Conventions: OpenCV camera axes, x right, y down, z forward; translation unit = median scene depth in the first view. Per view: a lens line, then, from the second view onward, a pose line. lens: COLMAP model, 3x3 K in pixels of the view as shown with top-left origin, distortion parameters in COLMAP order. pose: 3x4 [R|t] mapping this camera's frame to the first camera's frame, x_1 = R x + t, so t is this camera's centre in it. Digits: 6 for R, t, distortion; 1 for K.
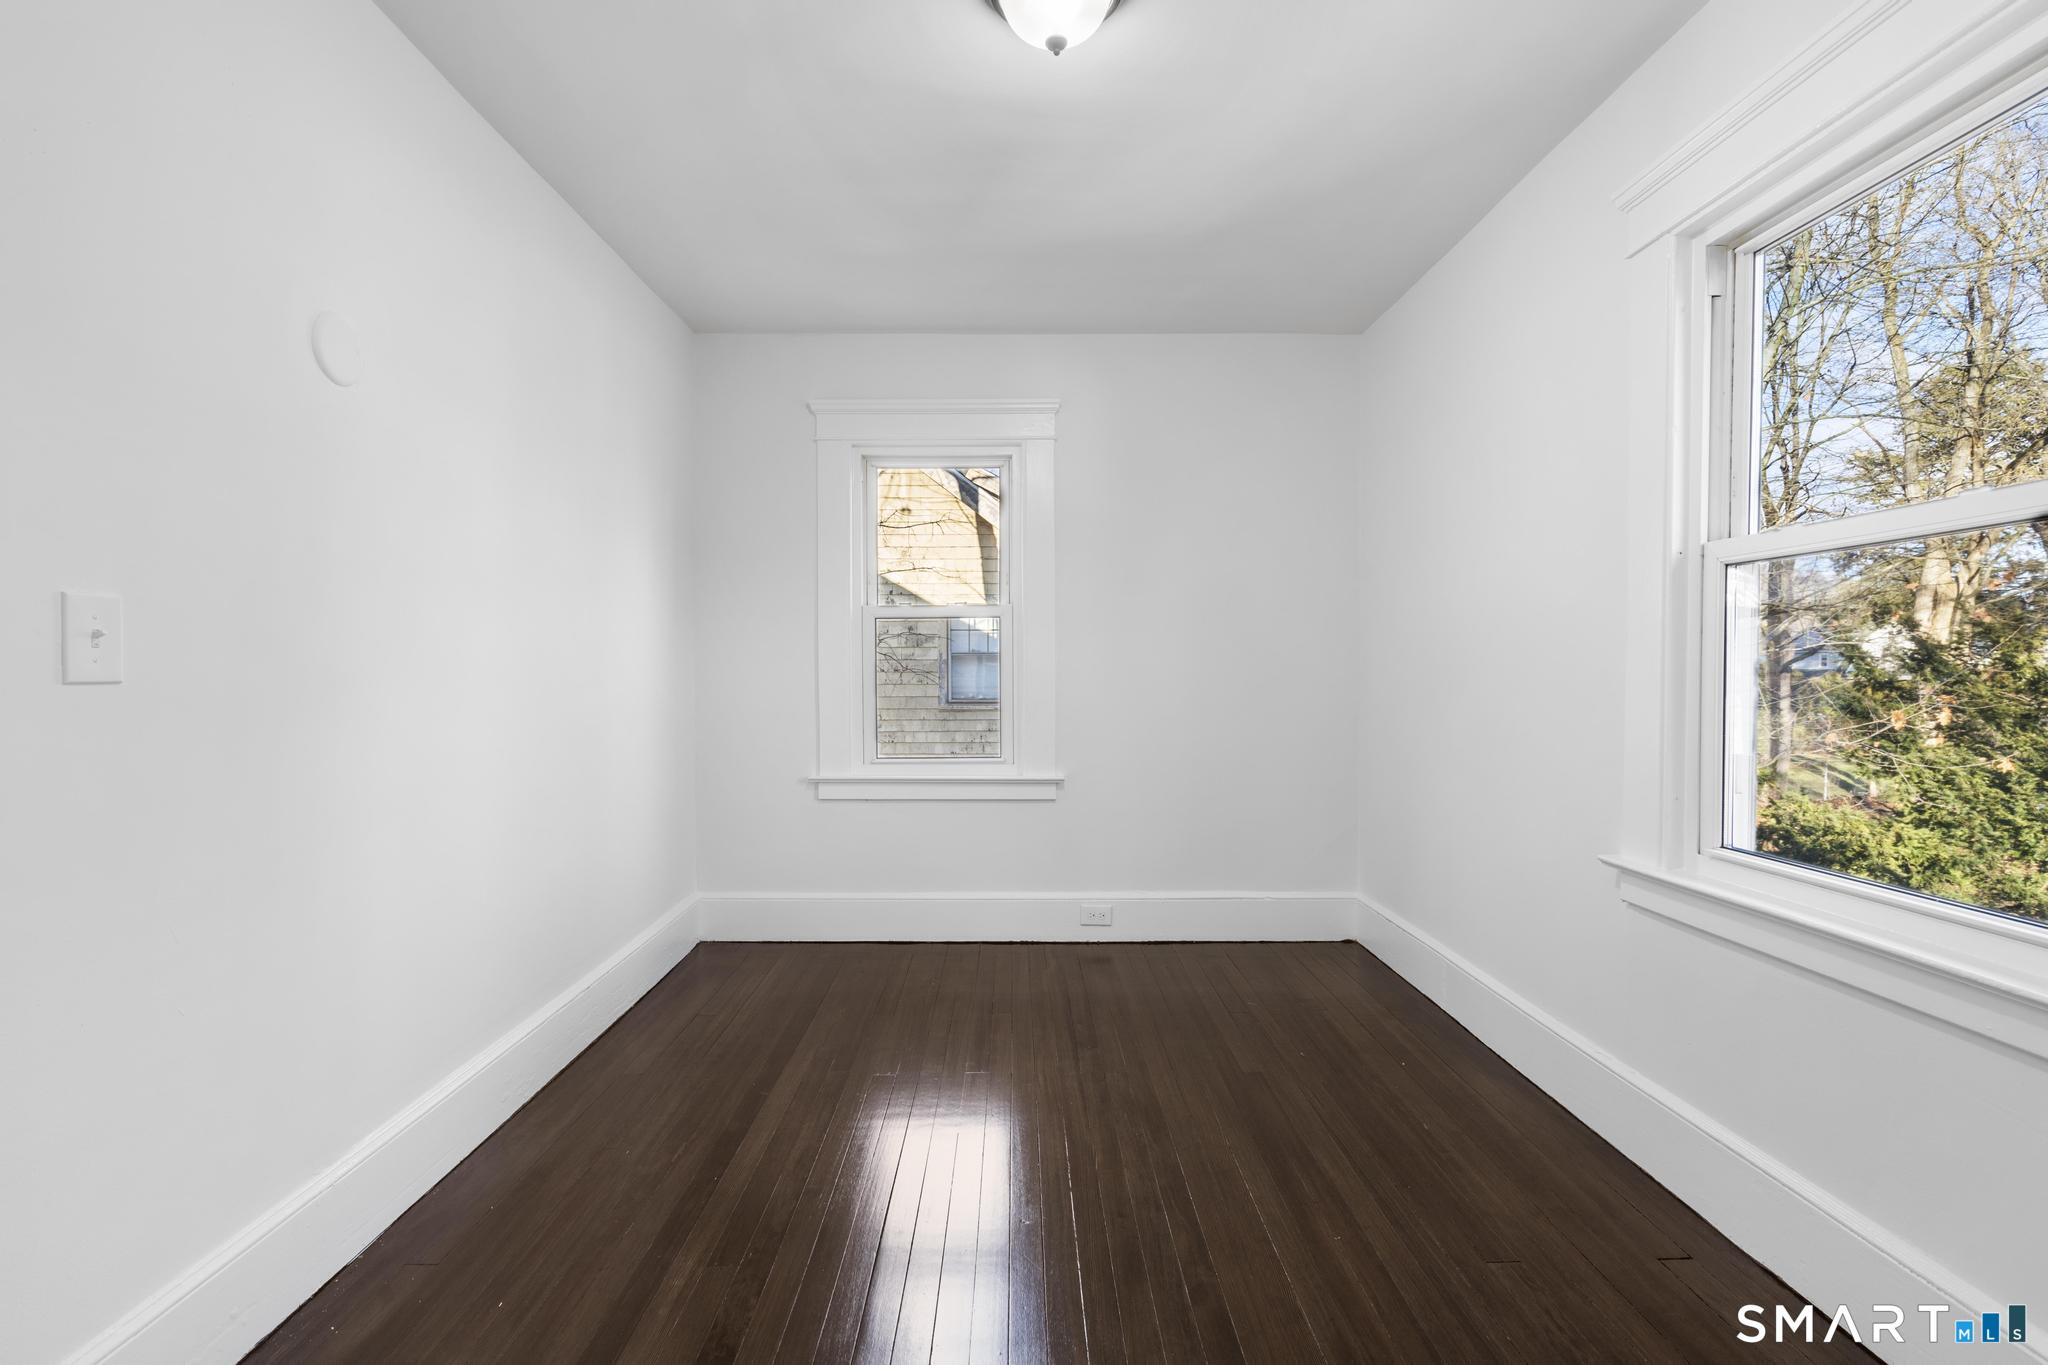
lens RADIAL K [[910.9, 0, 1019.0], [0, 910.9, 693.0], [0, 0, 1]] dist [-0.015708, 0.009219]
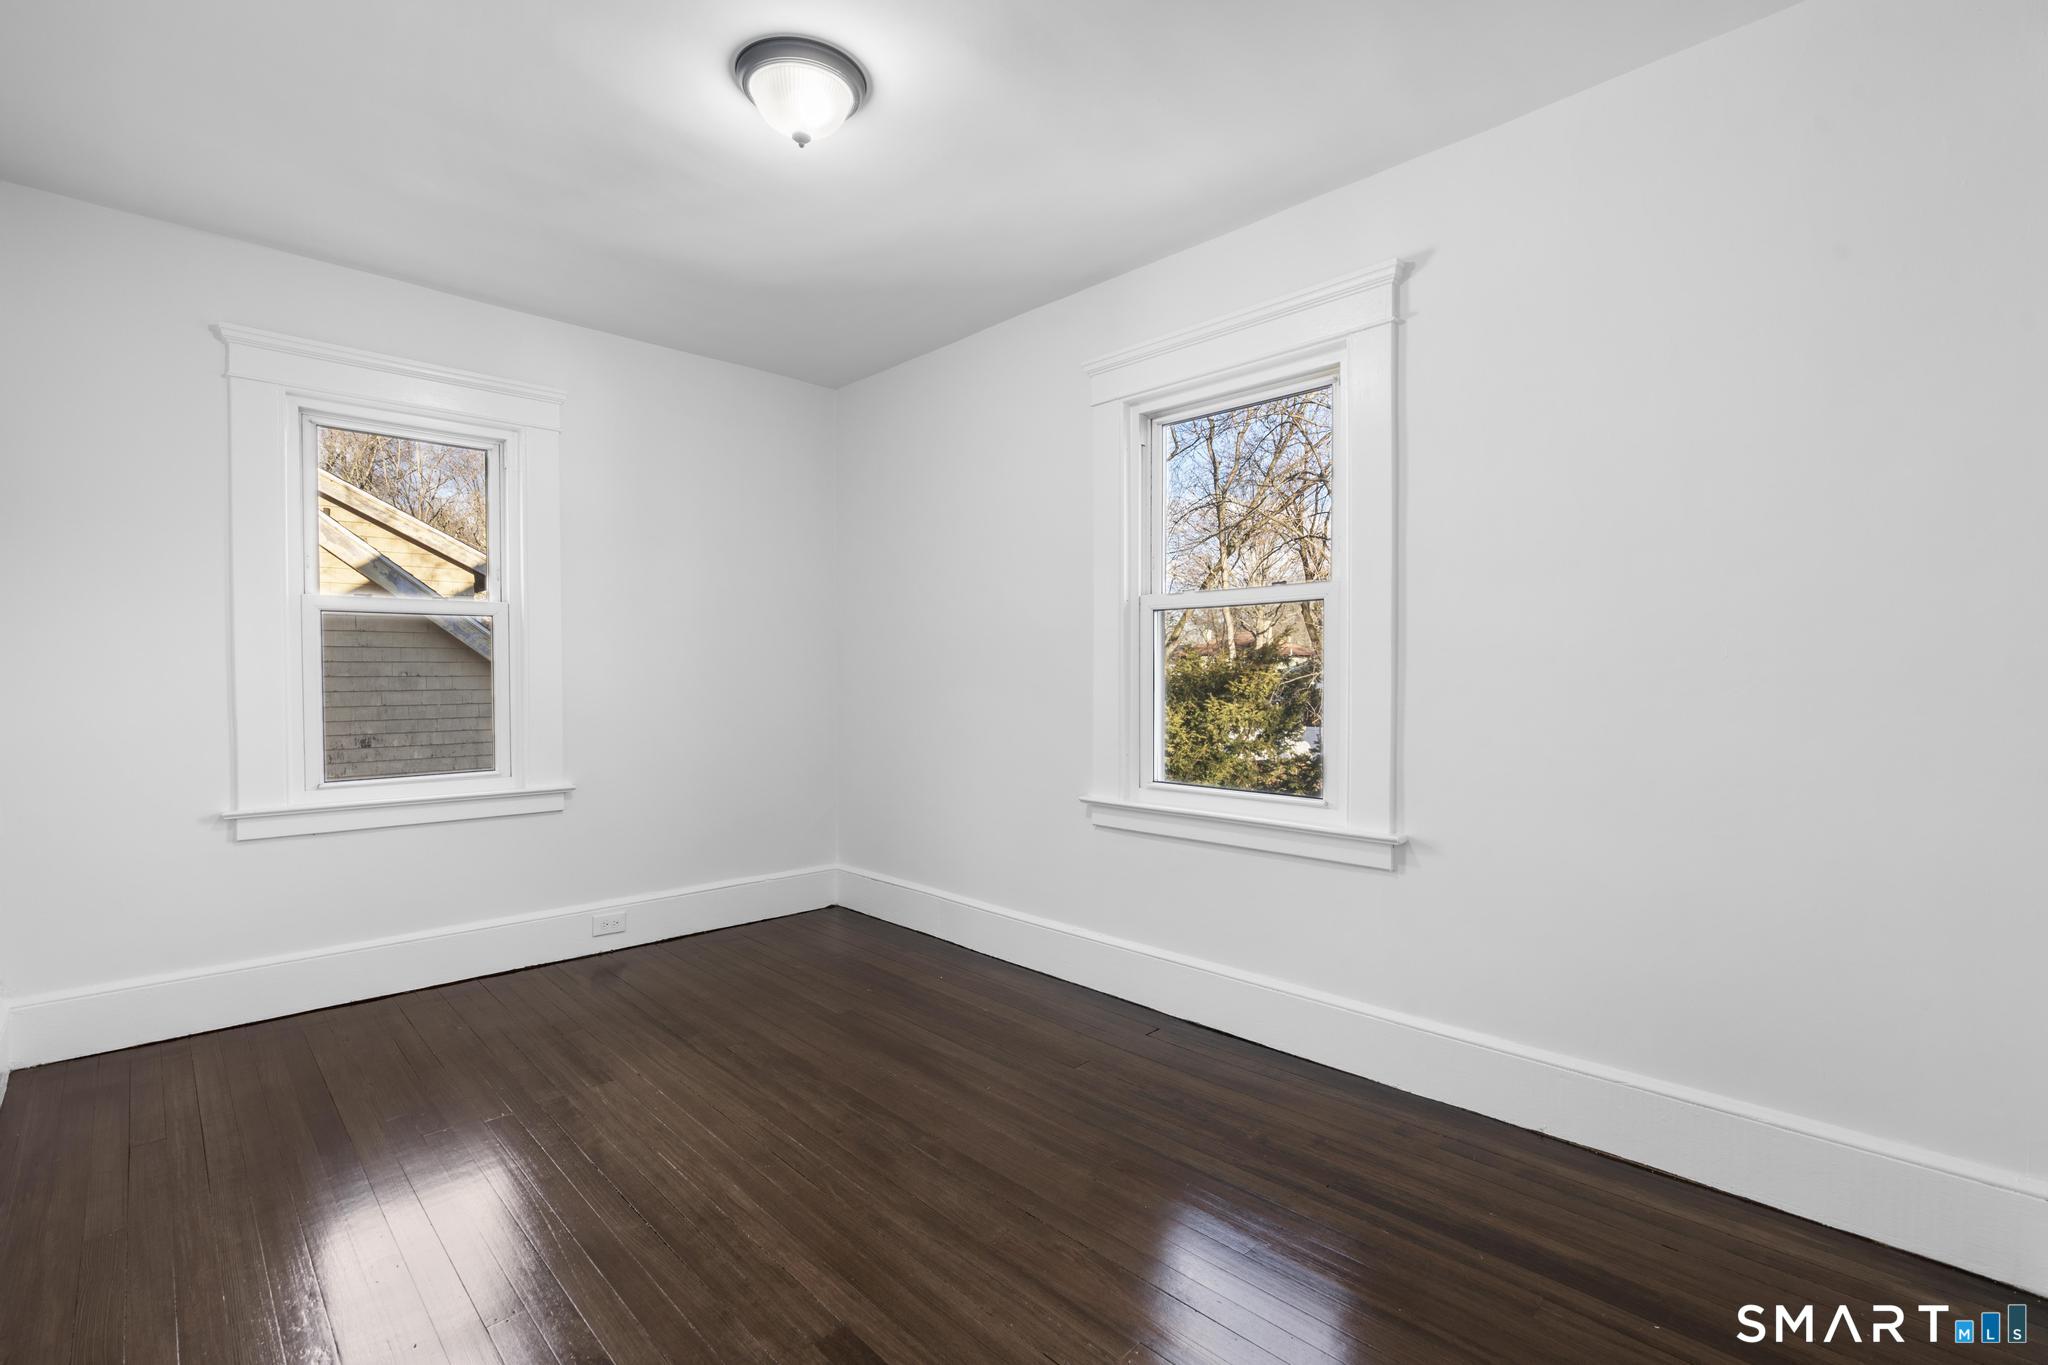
lens RADIAL K [[910.9, 0, 1019.0], [0, 910.9, 693.0], [0, 0, 1]] dist [-0.015708, 0.009219]
pose [[0.723348, -0.013670, 0.690348, -0.273578], [0.017338, 0.999848, 0.001632, 0.001445], [-0.690266, 0.010788, 0.723475, -0.015970]]
